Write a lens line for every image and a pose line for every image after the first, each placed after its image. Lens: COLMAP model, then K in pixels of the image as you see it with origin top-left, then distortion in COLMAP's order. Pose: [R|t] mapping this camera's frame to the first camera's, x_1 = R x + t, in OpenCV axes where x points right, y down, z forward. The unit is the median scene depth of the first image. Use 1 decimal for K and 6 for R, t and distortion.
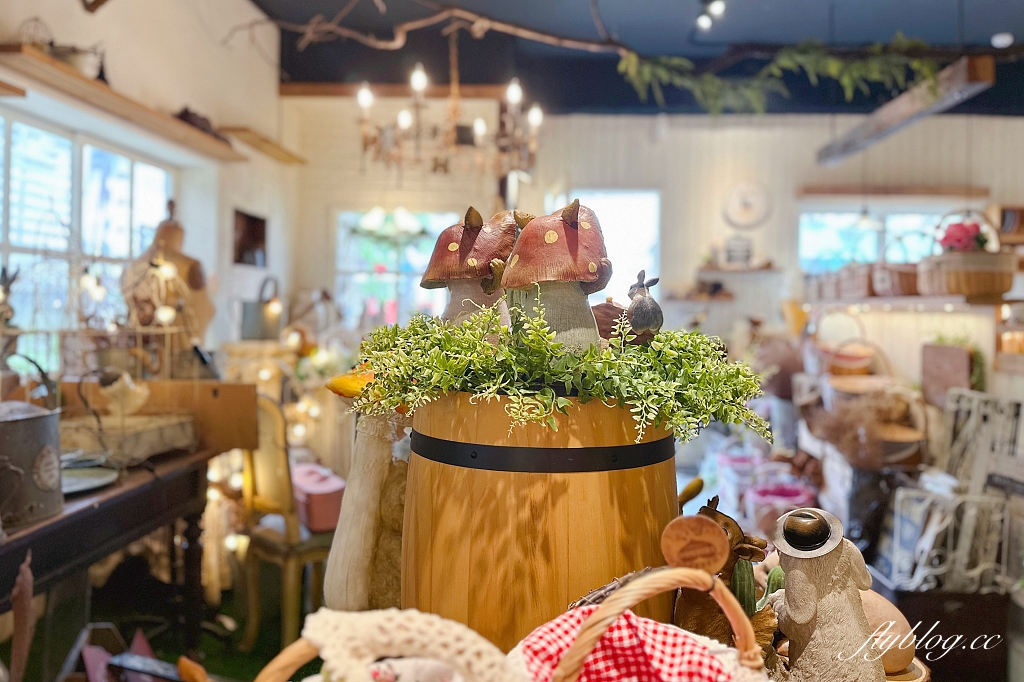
lens RADIAL K [[728.8, 0, 533.6], [0, 728.8, 306.8], [0, 0, 1]] dist [0.101376, -0.152719]
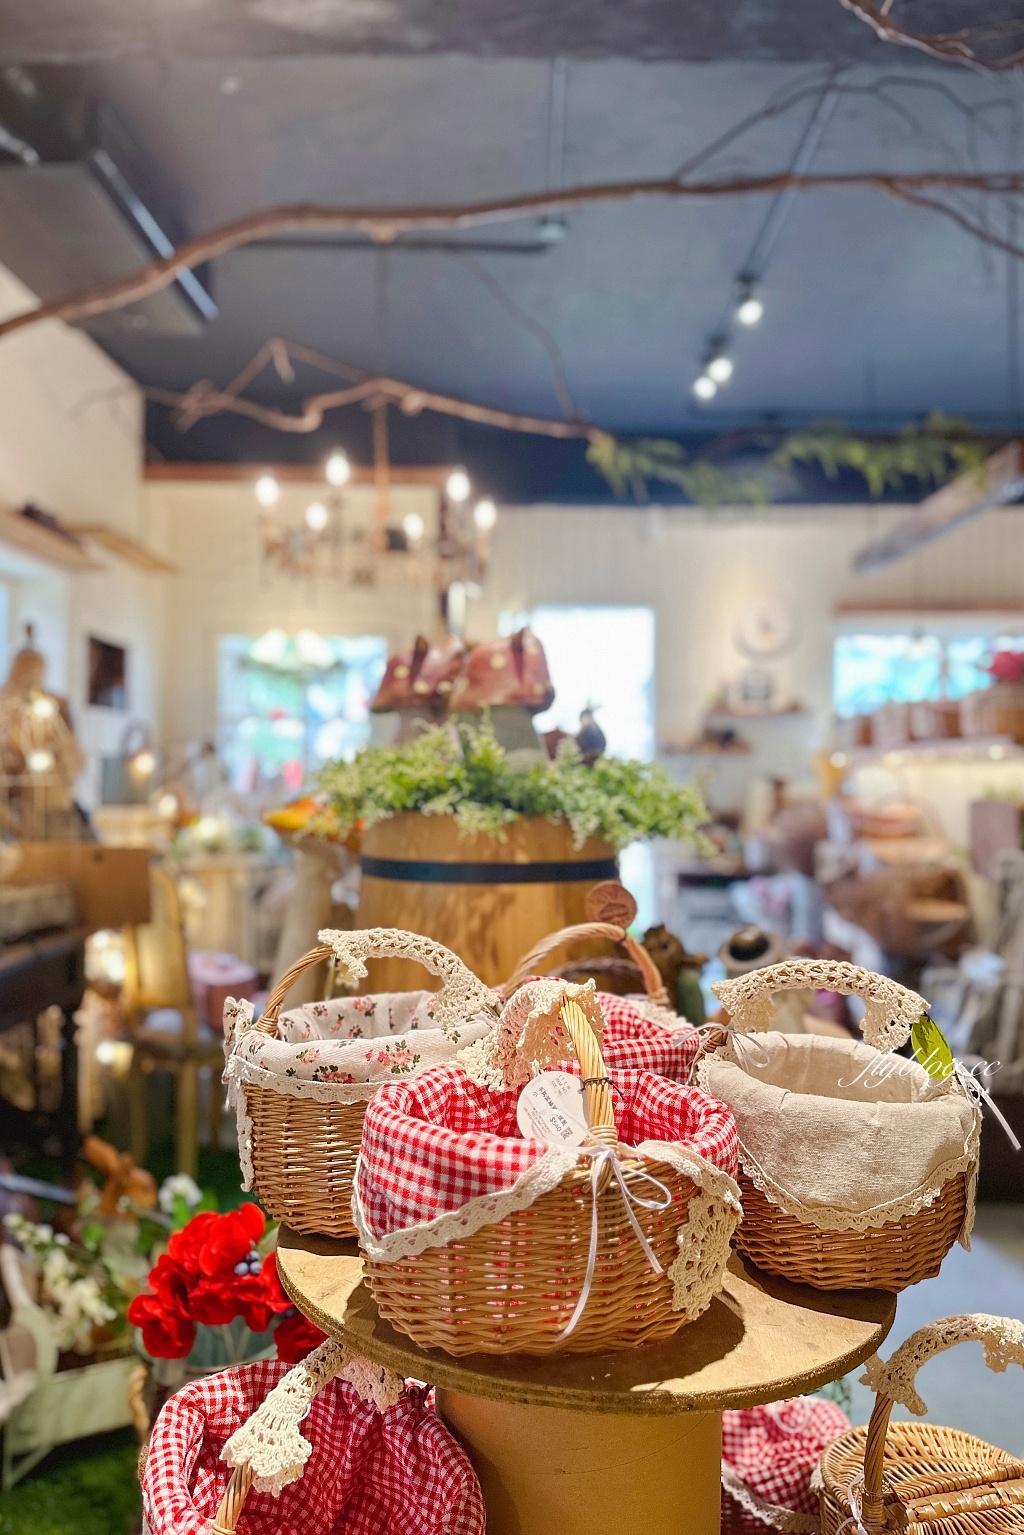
lens RADIAL K [[1092.5, 0, 520.7], [0, 1092.5, 772.7], [0, 0, 1]] dist [0.101376, -0.152719]
pose [[0.999518, -0.007795, 0.030065, 0.002744], [0.007928, 0.999959, -0.004292, 0.023283], [-0.030031, 0.004528, 0.999539, -0.185412]]
